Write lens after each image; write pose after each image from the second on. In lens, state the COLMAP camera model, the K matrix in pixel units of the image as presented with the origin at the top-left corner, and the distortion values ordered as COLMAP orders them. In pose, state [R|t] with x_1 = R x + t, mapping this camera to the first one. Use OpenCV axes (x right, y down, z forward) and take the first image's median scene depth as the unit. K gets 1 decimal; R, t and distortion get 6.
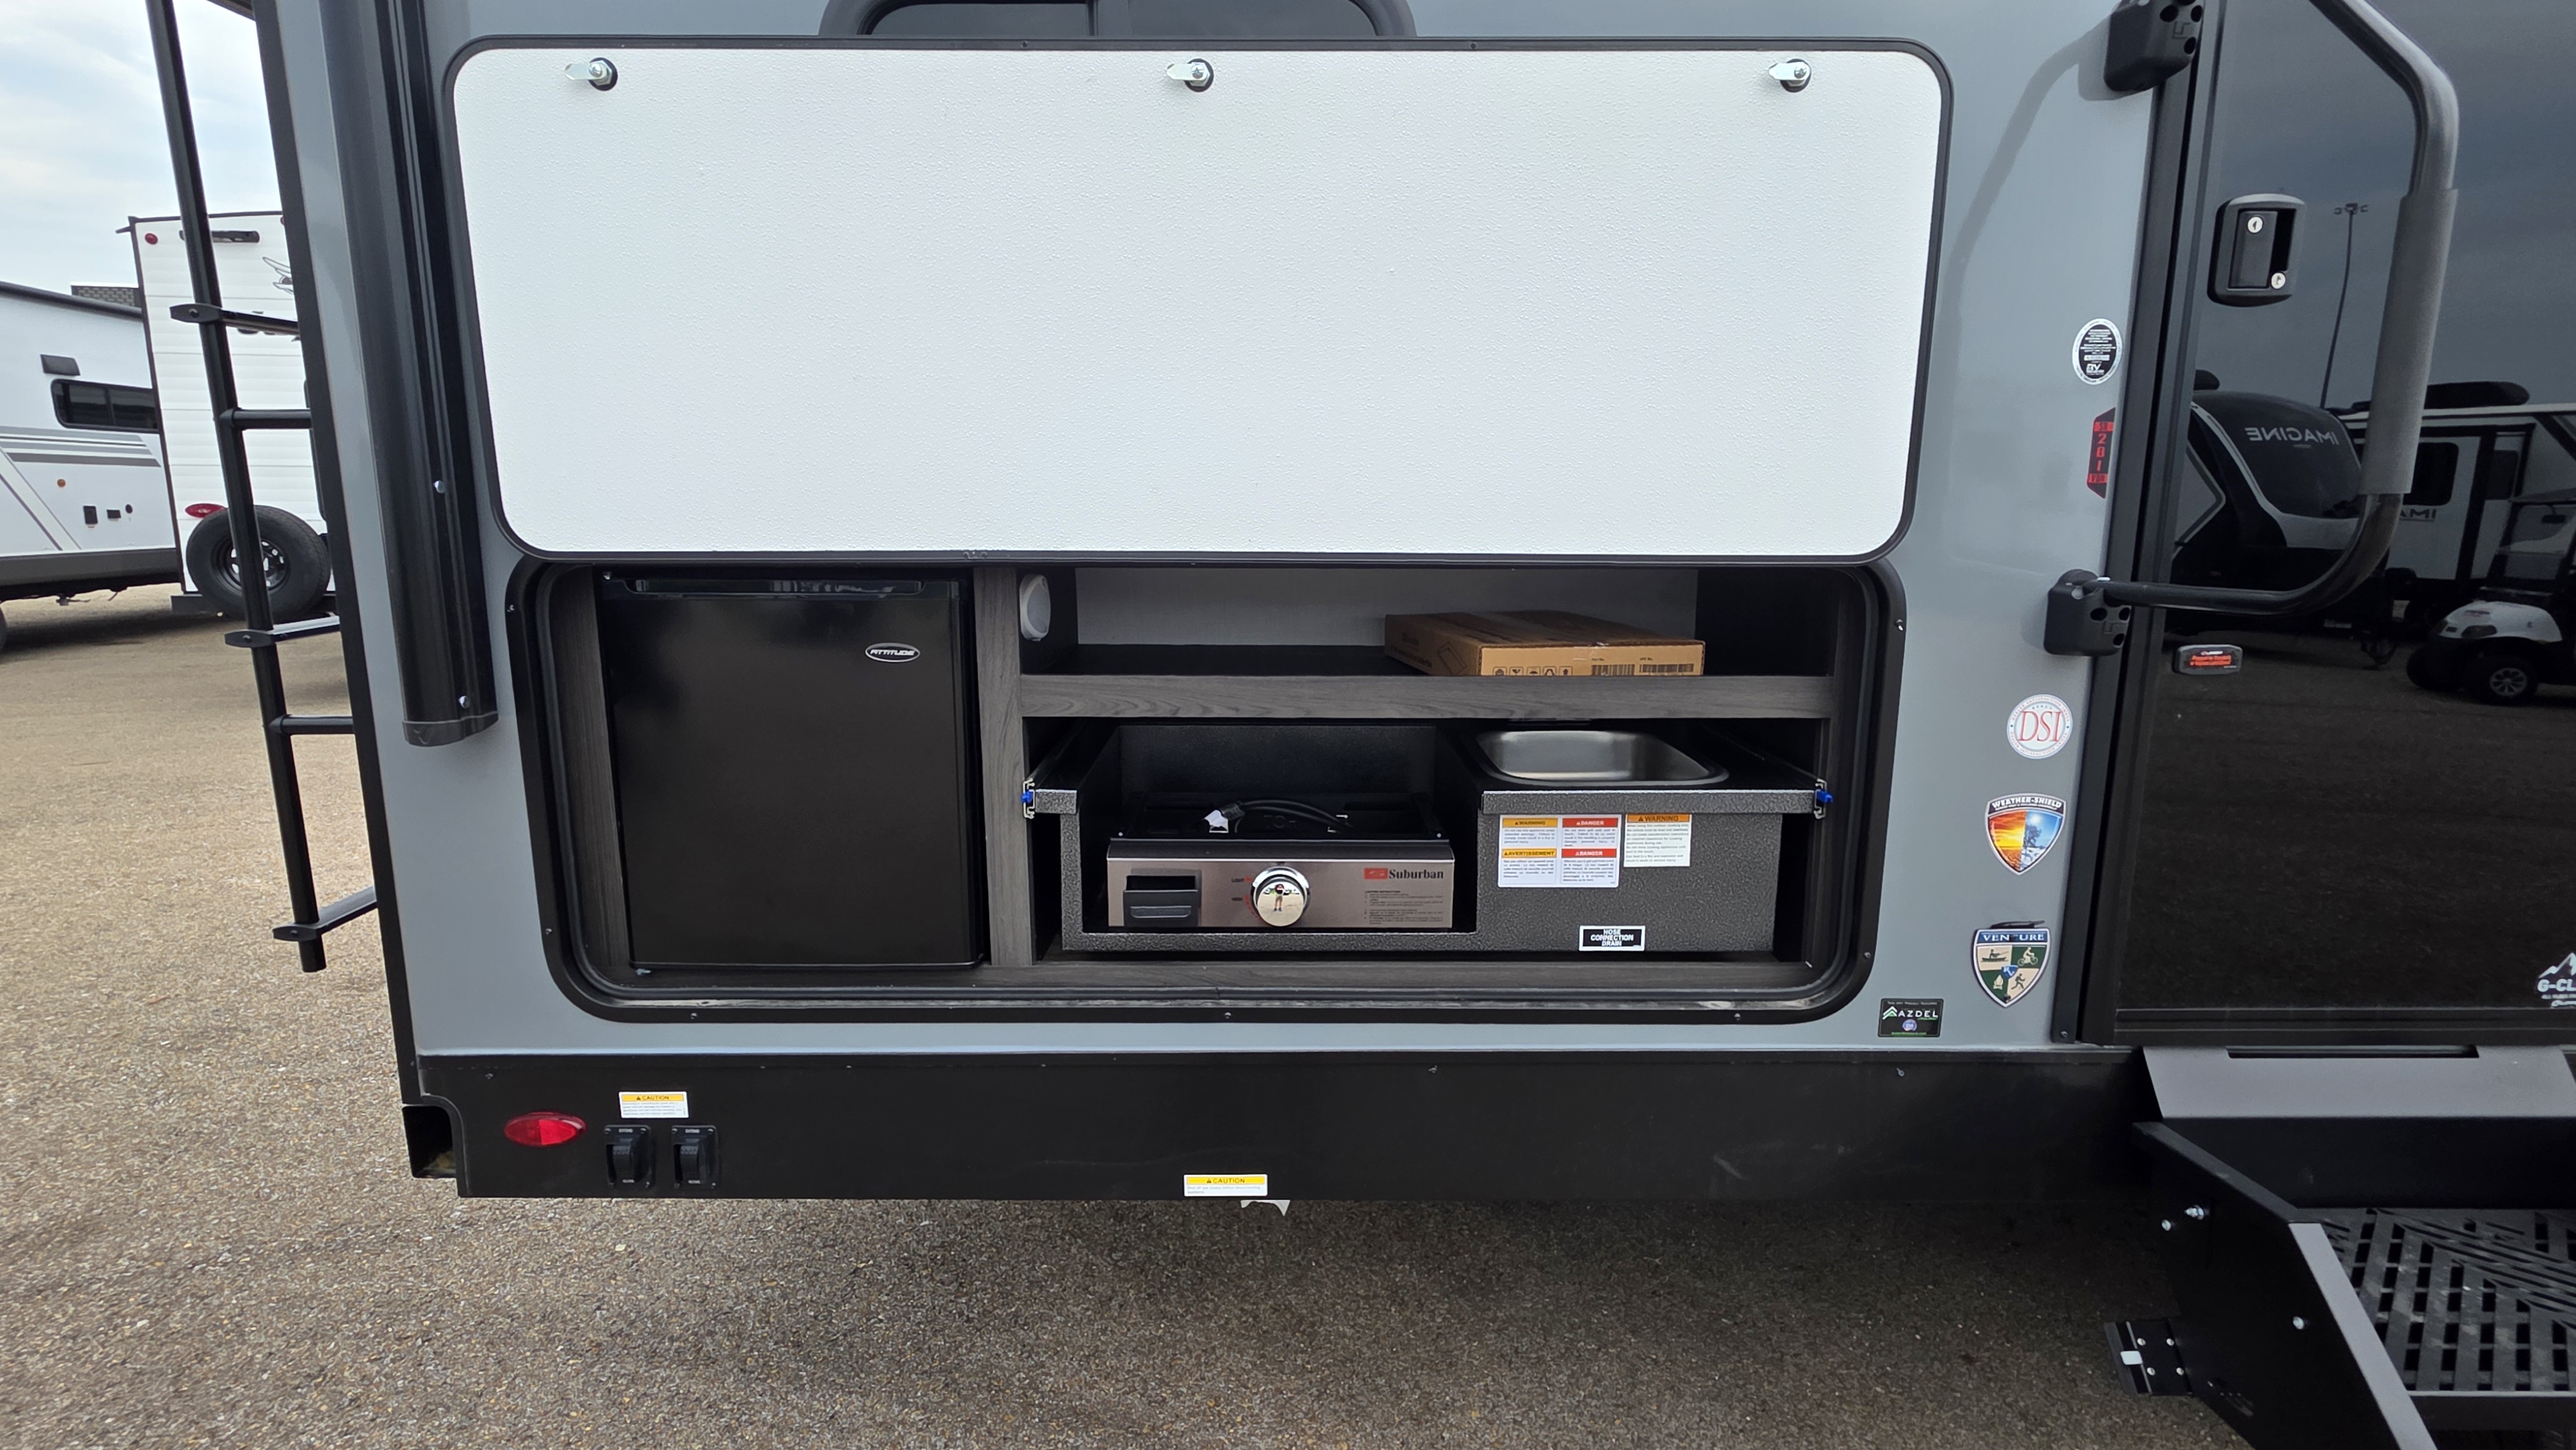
lens RADIAL K [[1218.1, 0, 1285.8], [0, 1218.1, 707.0], [0, 0, 1]] dist [-0.000963, -0.000553]
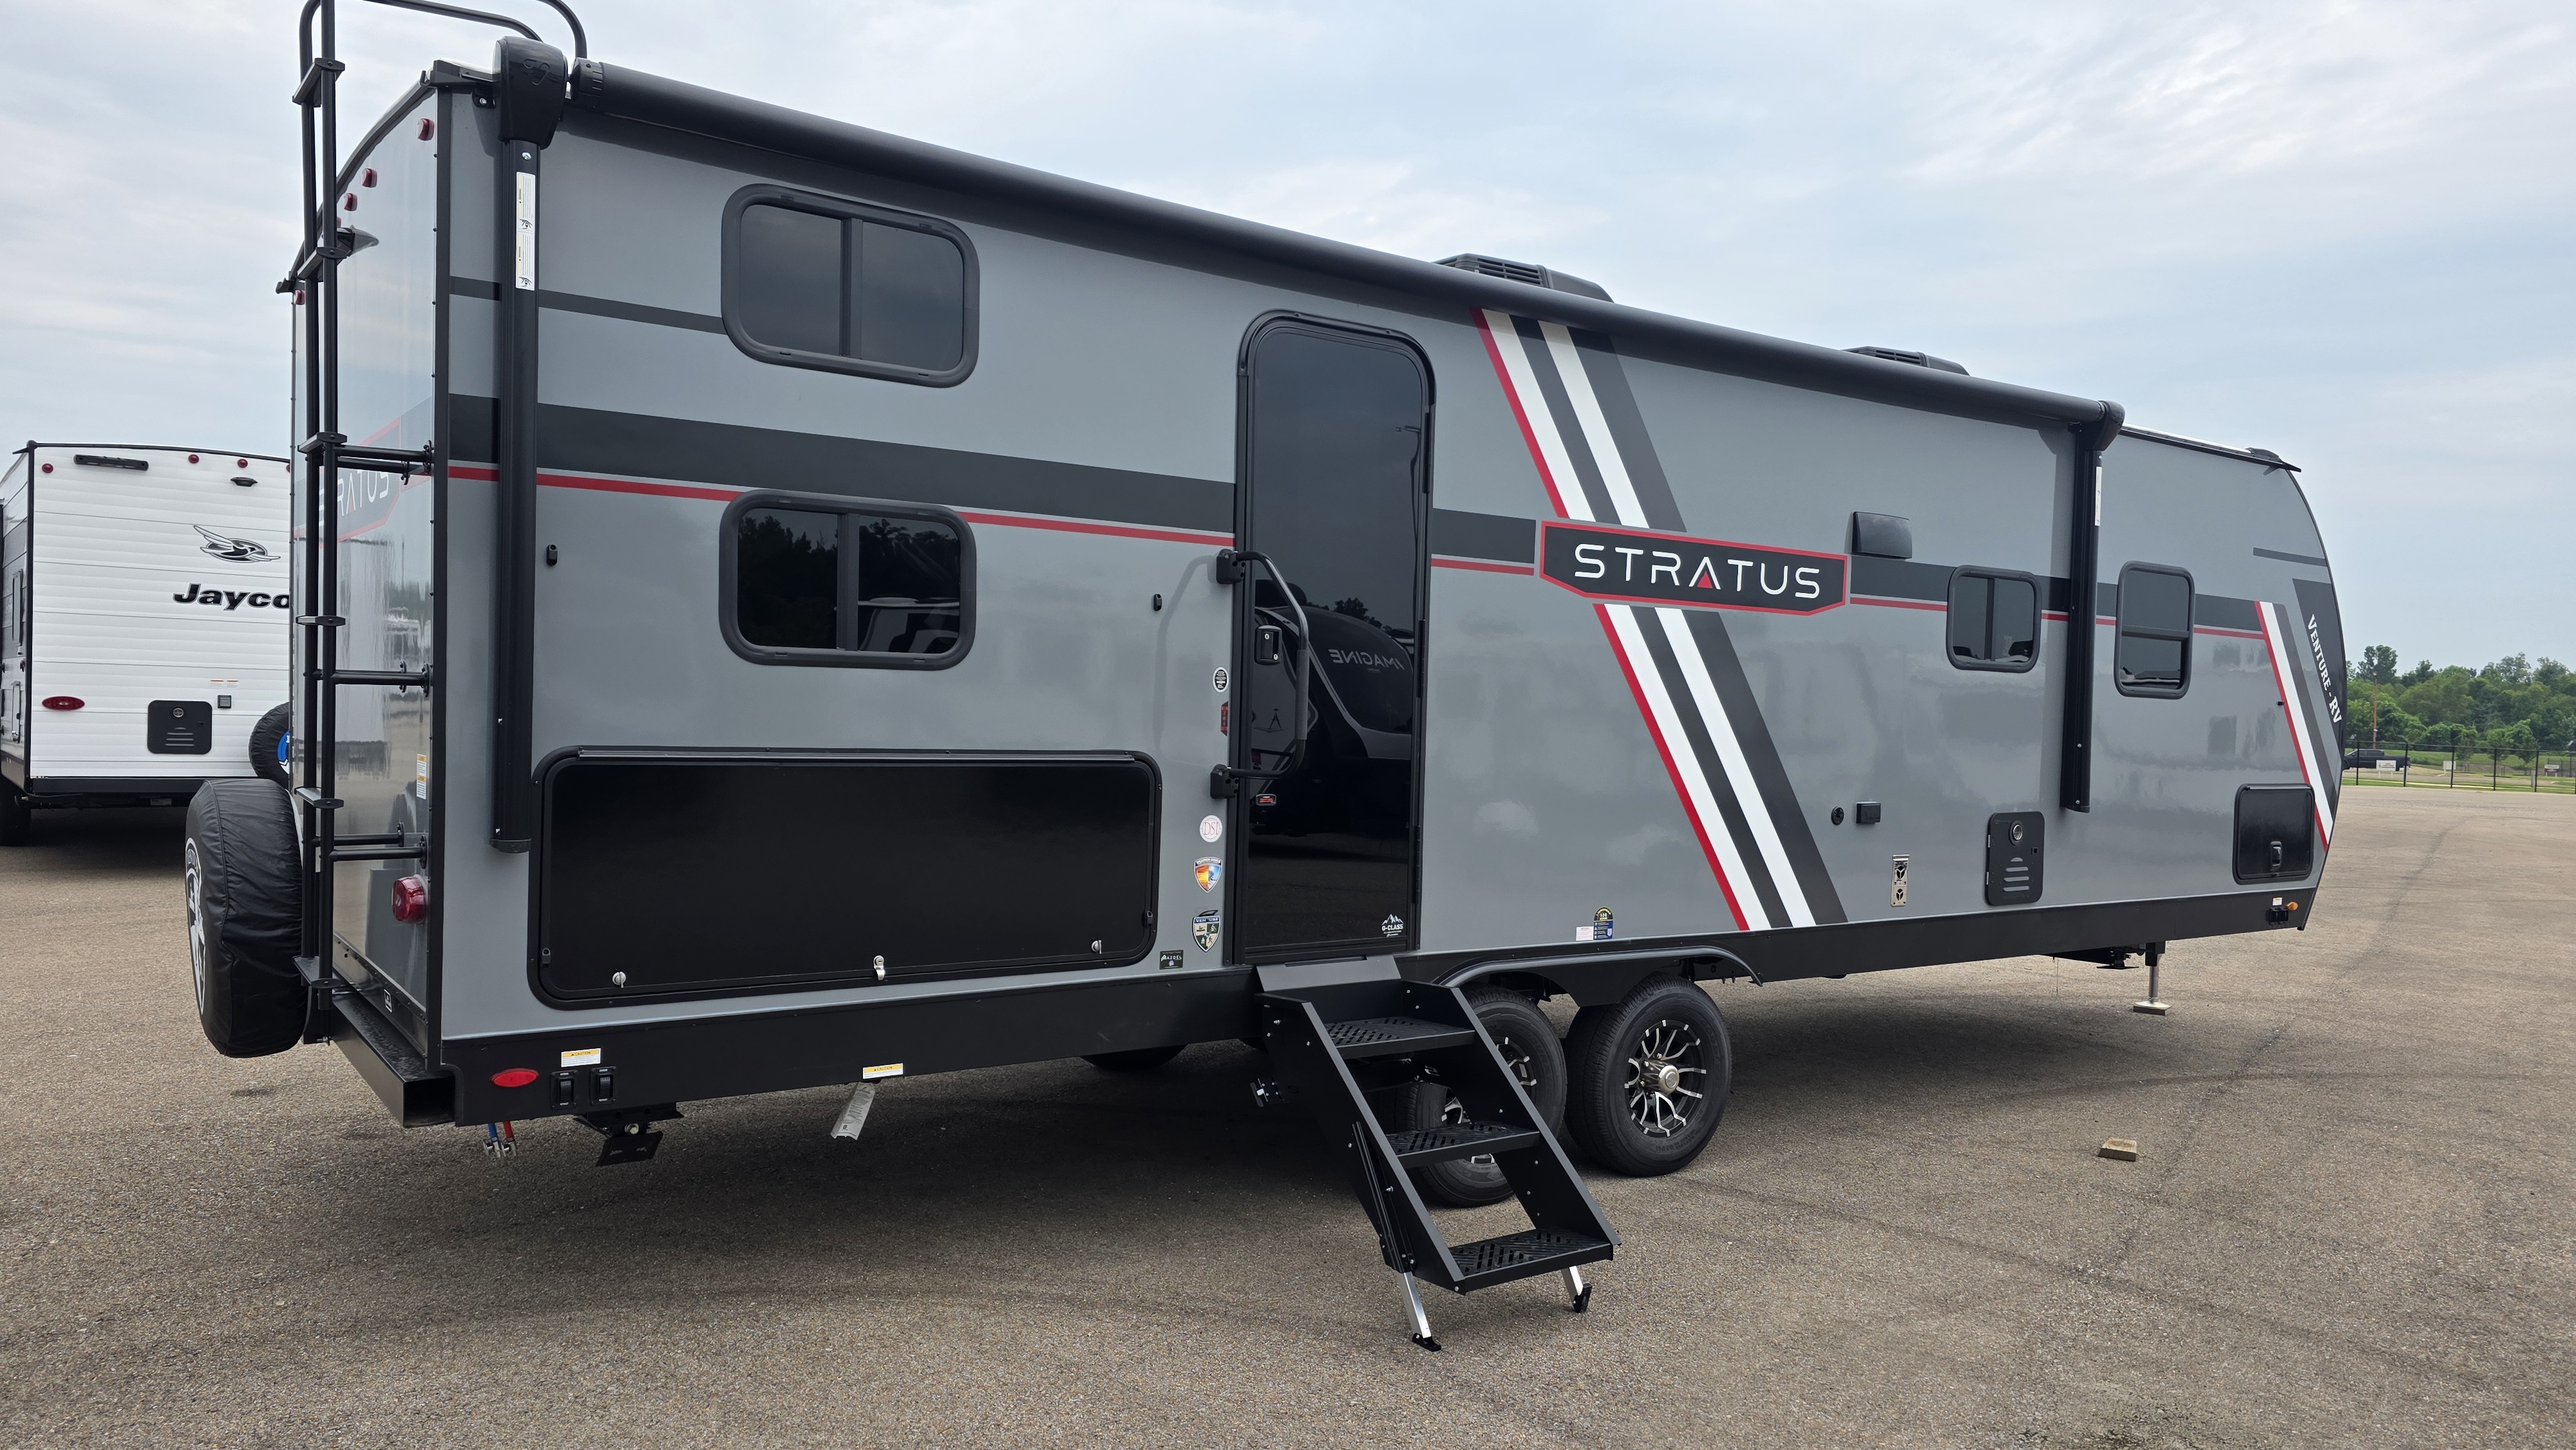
lens RADIAL K [[1820.2, 0, 1292.4], [0, 1820.2, 721.4], [0, 0, 1]] dist [0.048302, -0.012735]
pose [[0.813101, 0.015440, 0.581918, -1.304488], [0.071540, 0.989420, -0.126214, 0.261977], [-0.577710, 0.144255, 0.803394, -1.950730]]
